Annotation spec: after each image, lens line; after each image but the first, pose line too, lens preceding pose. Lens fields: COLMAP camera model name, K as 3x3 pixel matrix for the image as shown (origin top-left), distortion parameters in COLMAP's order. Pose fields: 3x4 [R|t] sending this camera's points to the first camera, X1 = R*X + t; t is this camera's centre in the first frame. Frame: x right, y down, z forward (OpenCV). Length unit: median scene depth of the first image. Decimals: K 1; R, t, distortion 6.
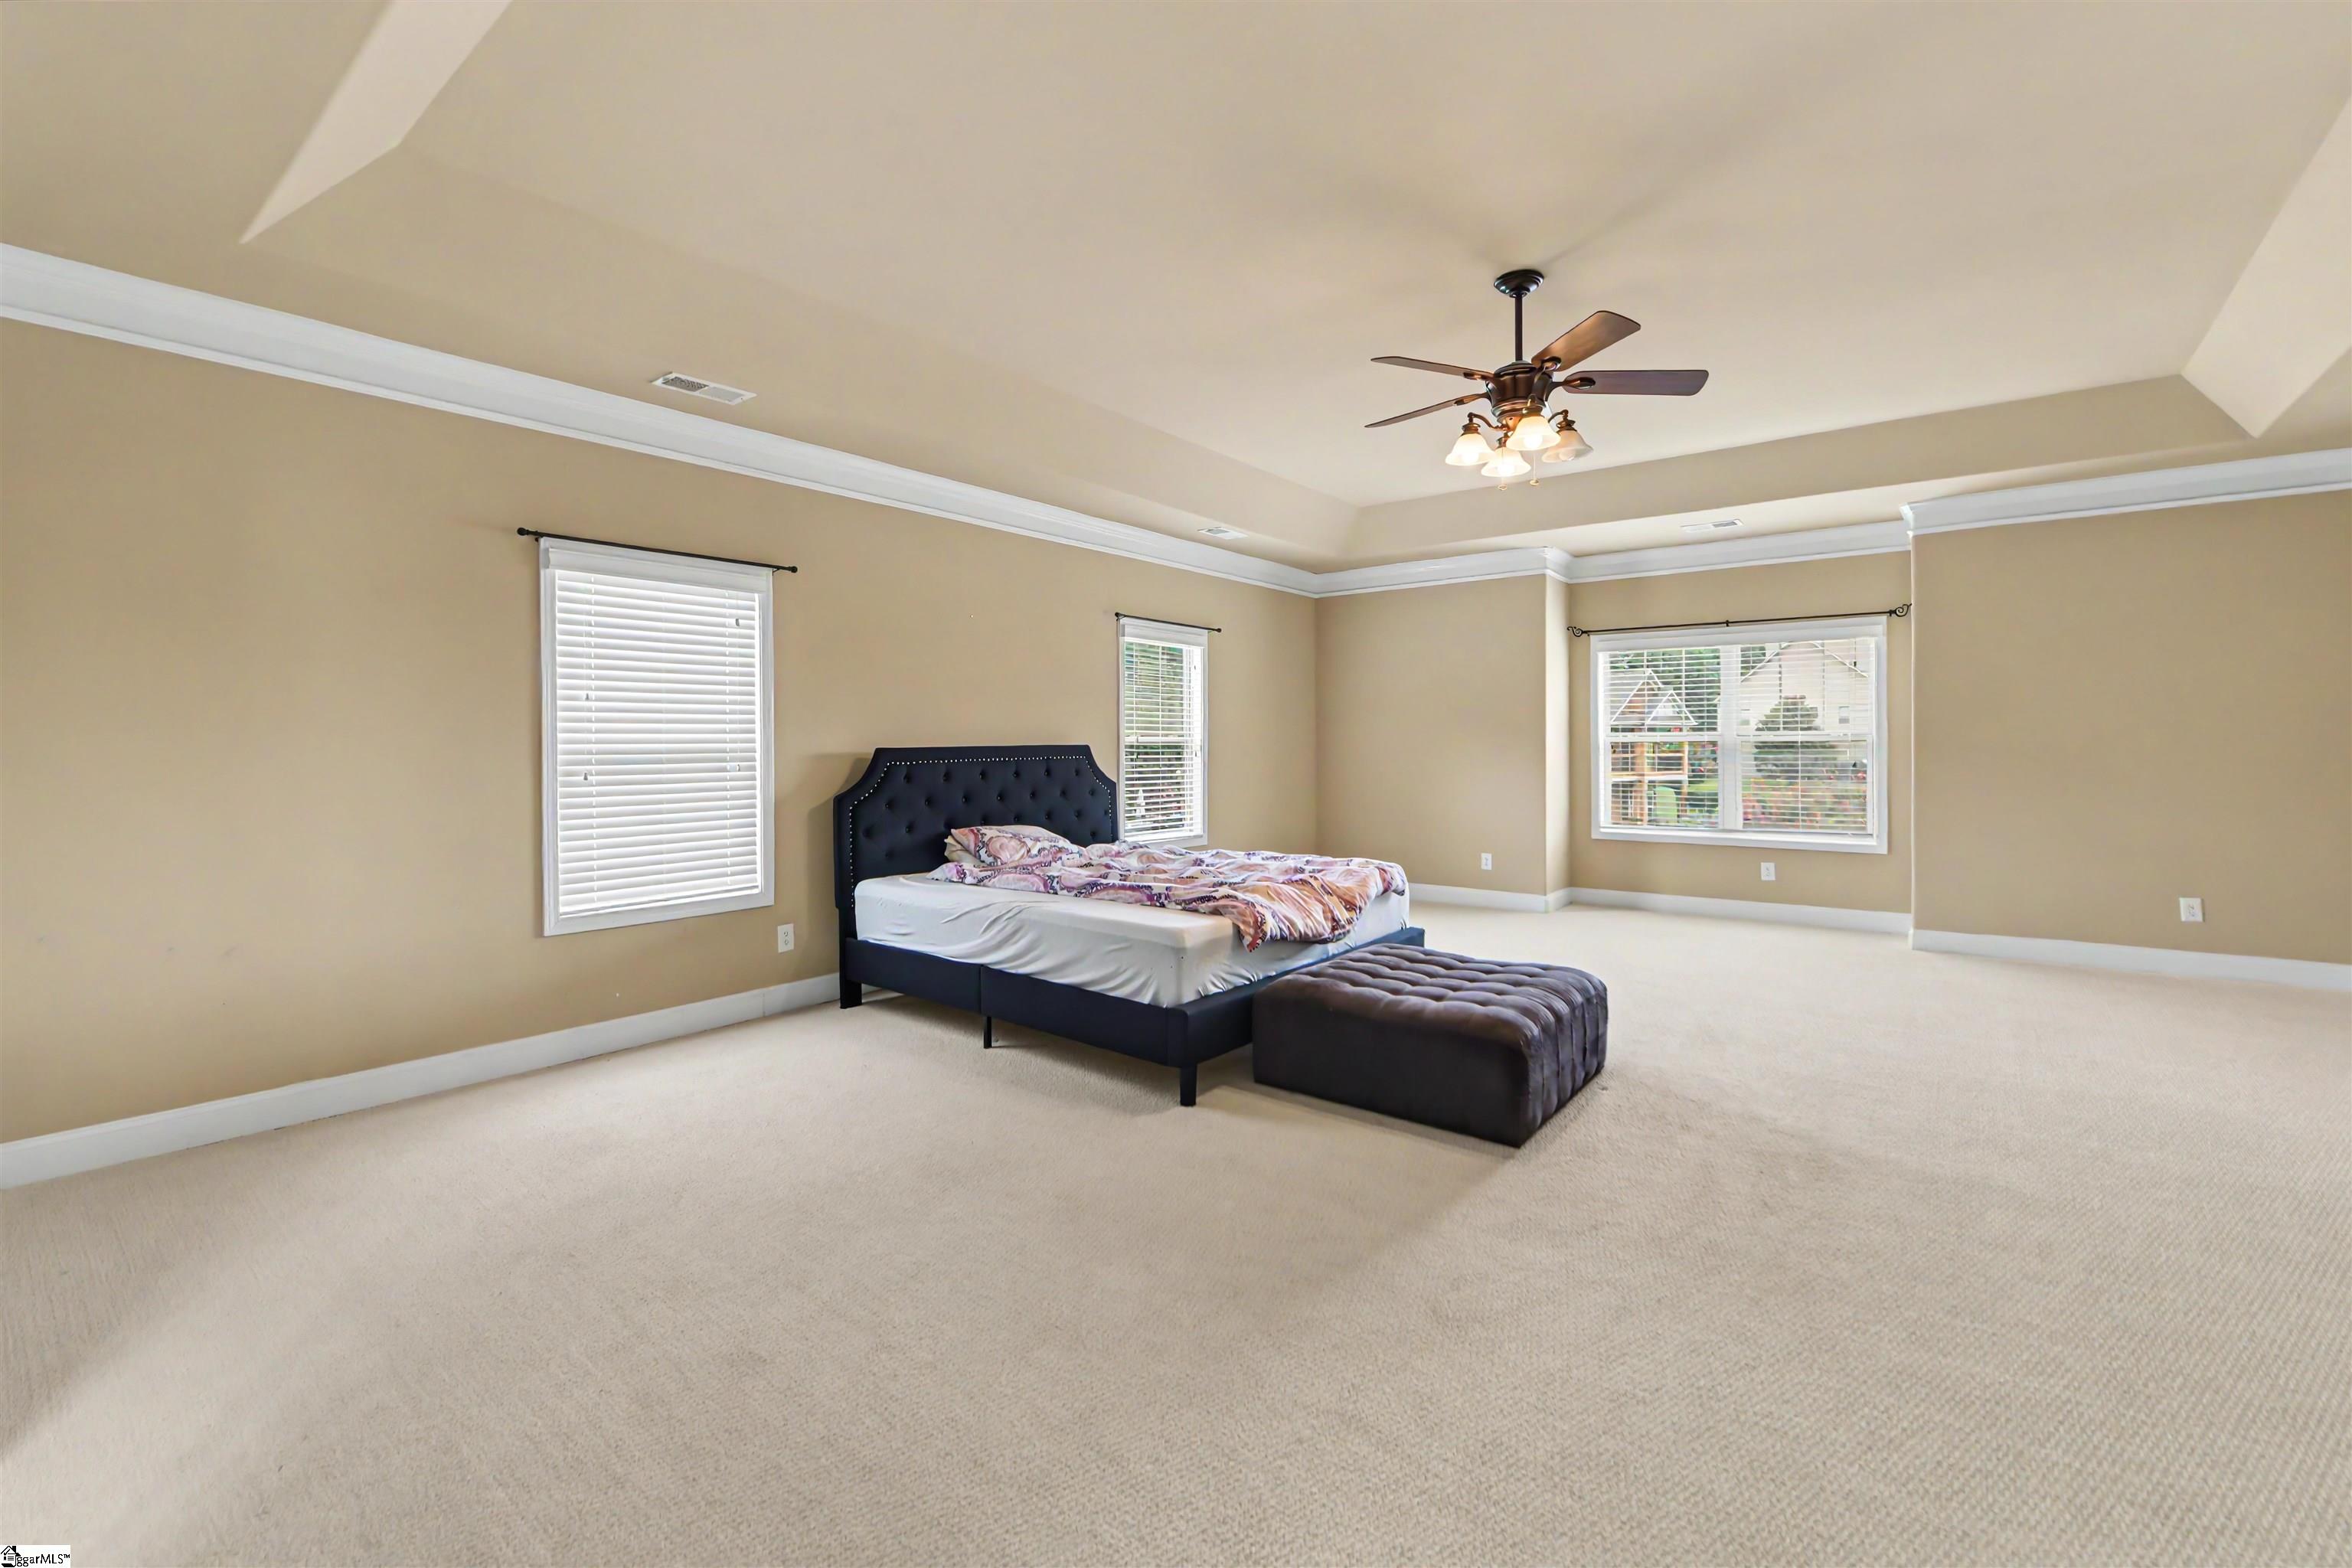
lens RADIAL K [[996.0, 0, 1178.1], [0, 996.0, 752.5], [0, 0, 1]] dist [-0.017993, -0.000087]
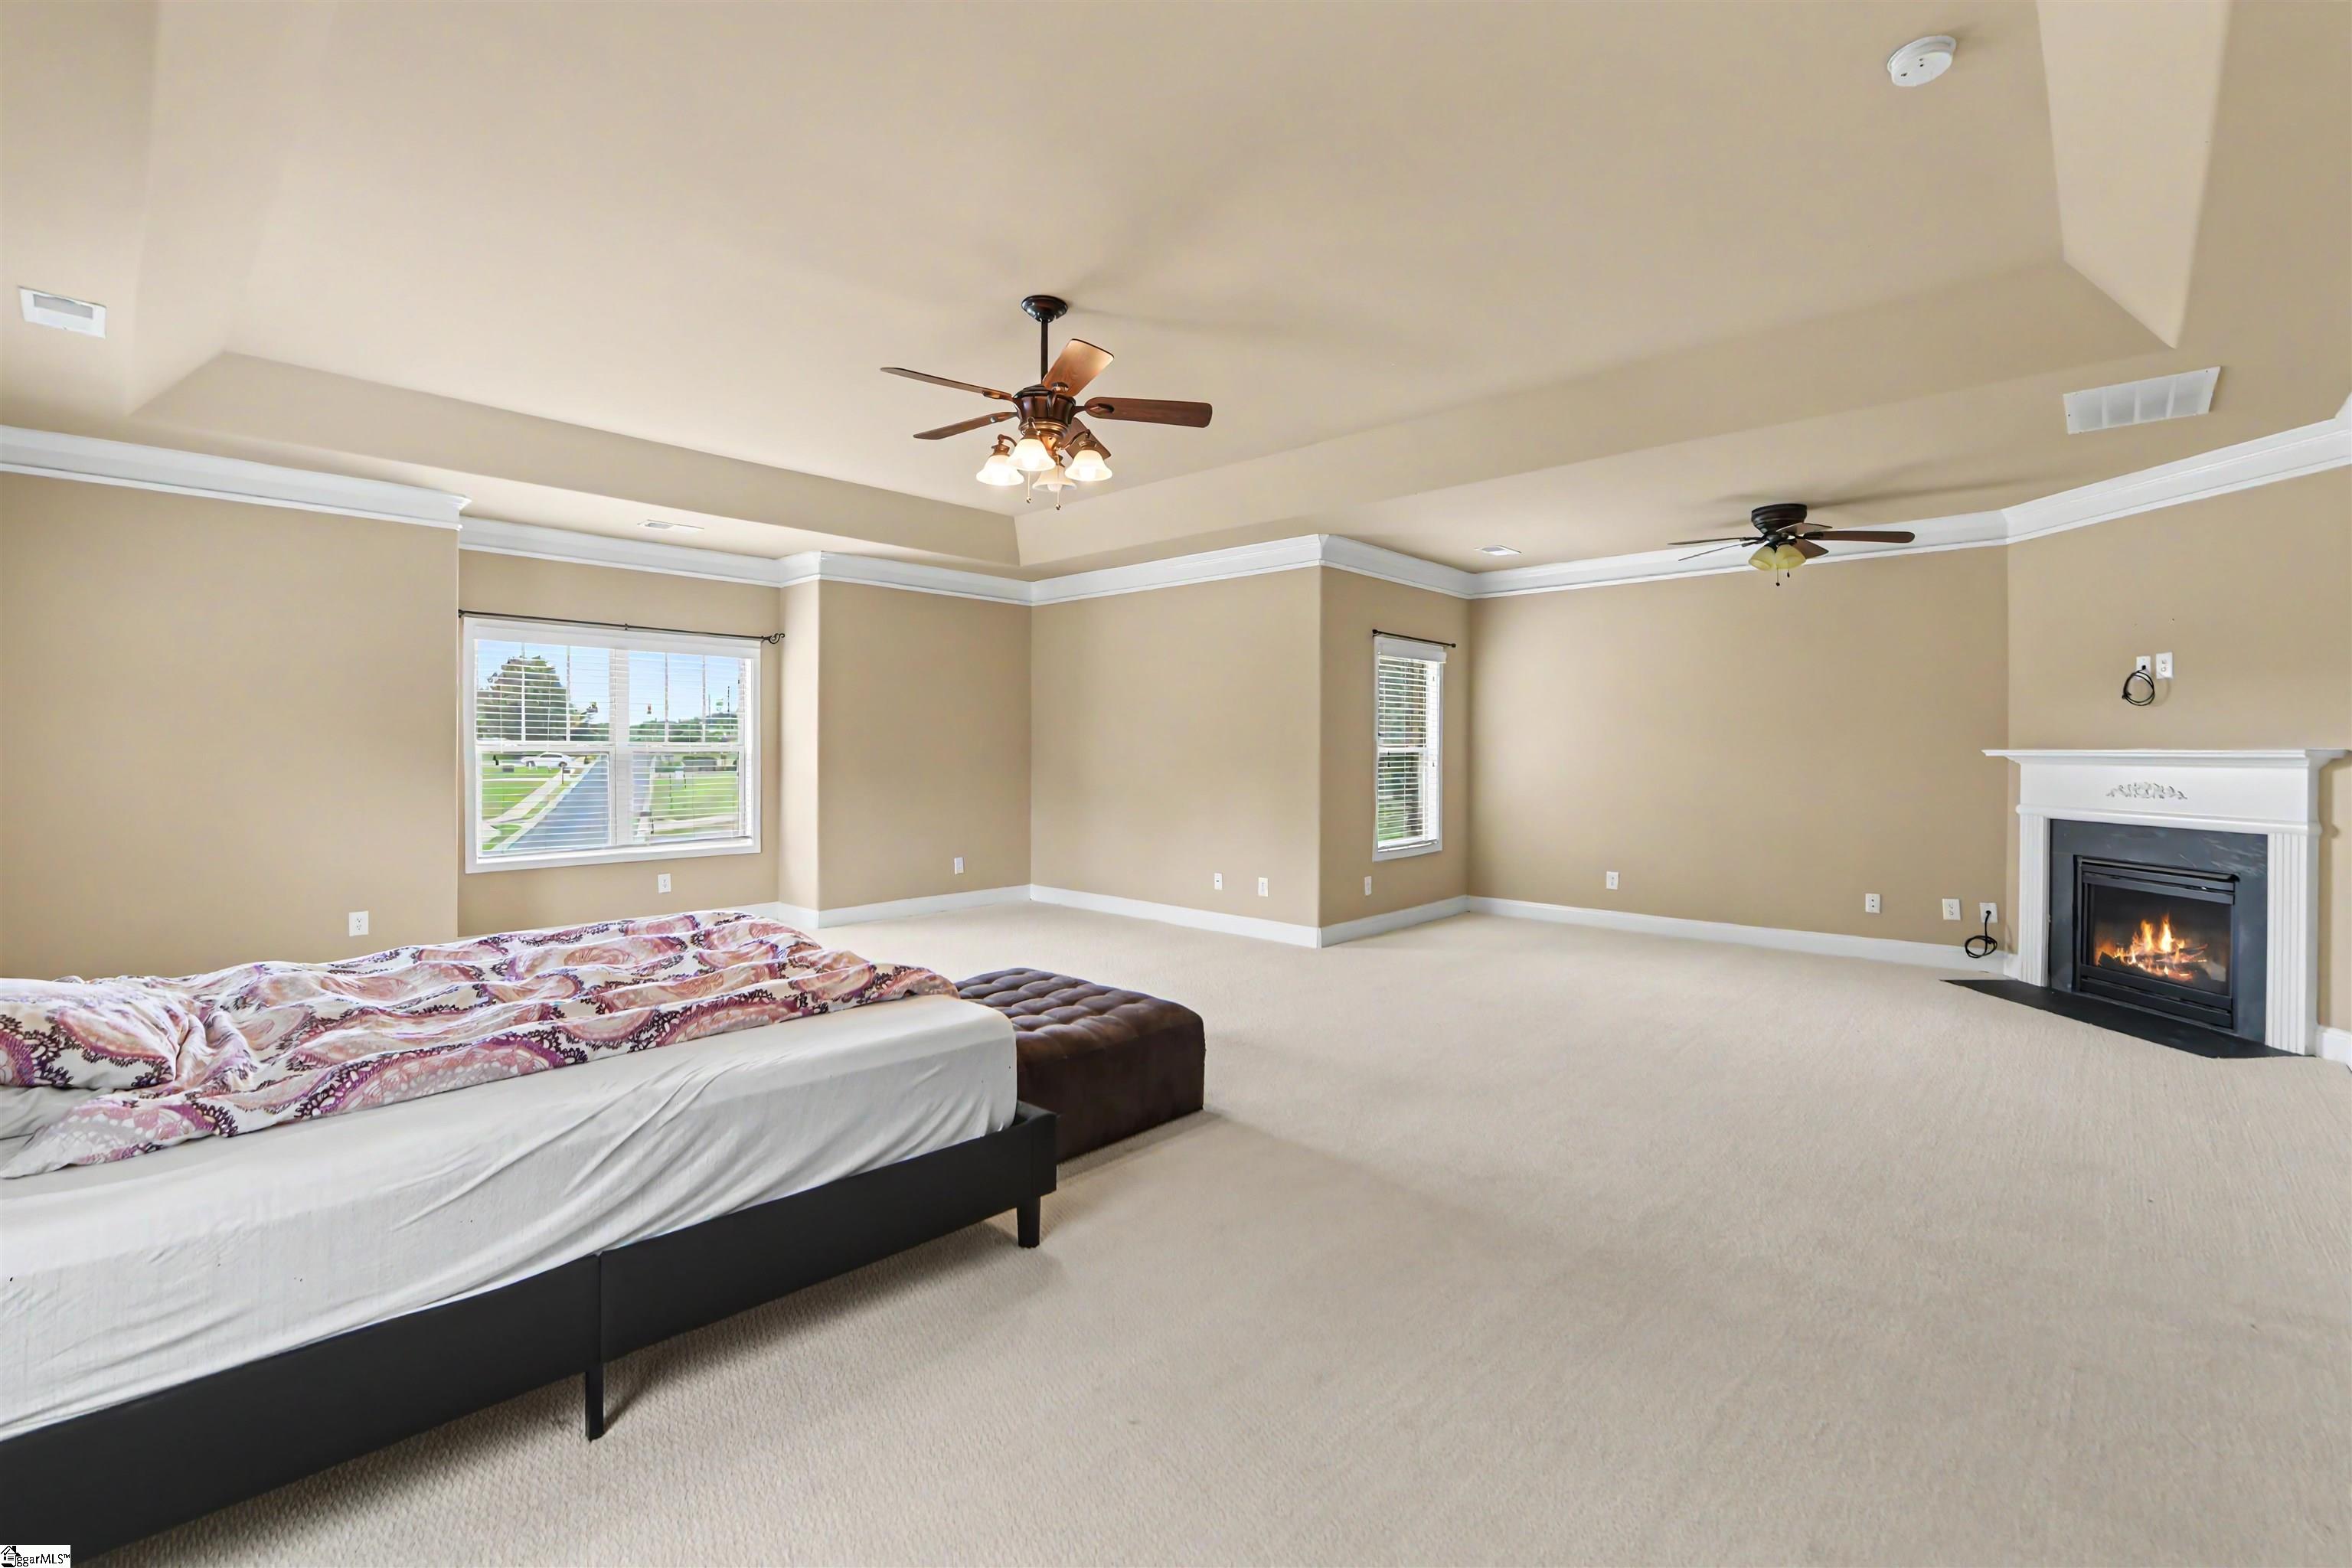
lens RADIAL K [[996.0, 0, 1178.1], [0, 996.0, 752.5], [0, 0, 1]] dist [-0.017993, -0.000087]
pose [[0.089743, 0.003410, 0.995959, -0.663153], [0.006947, 0.999968, -0.004050, -0.006119], [-0.995941, 0.007282, 0.089716, 0.763950]]
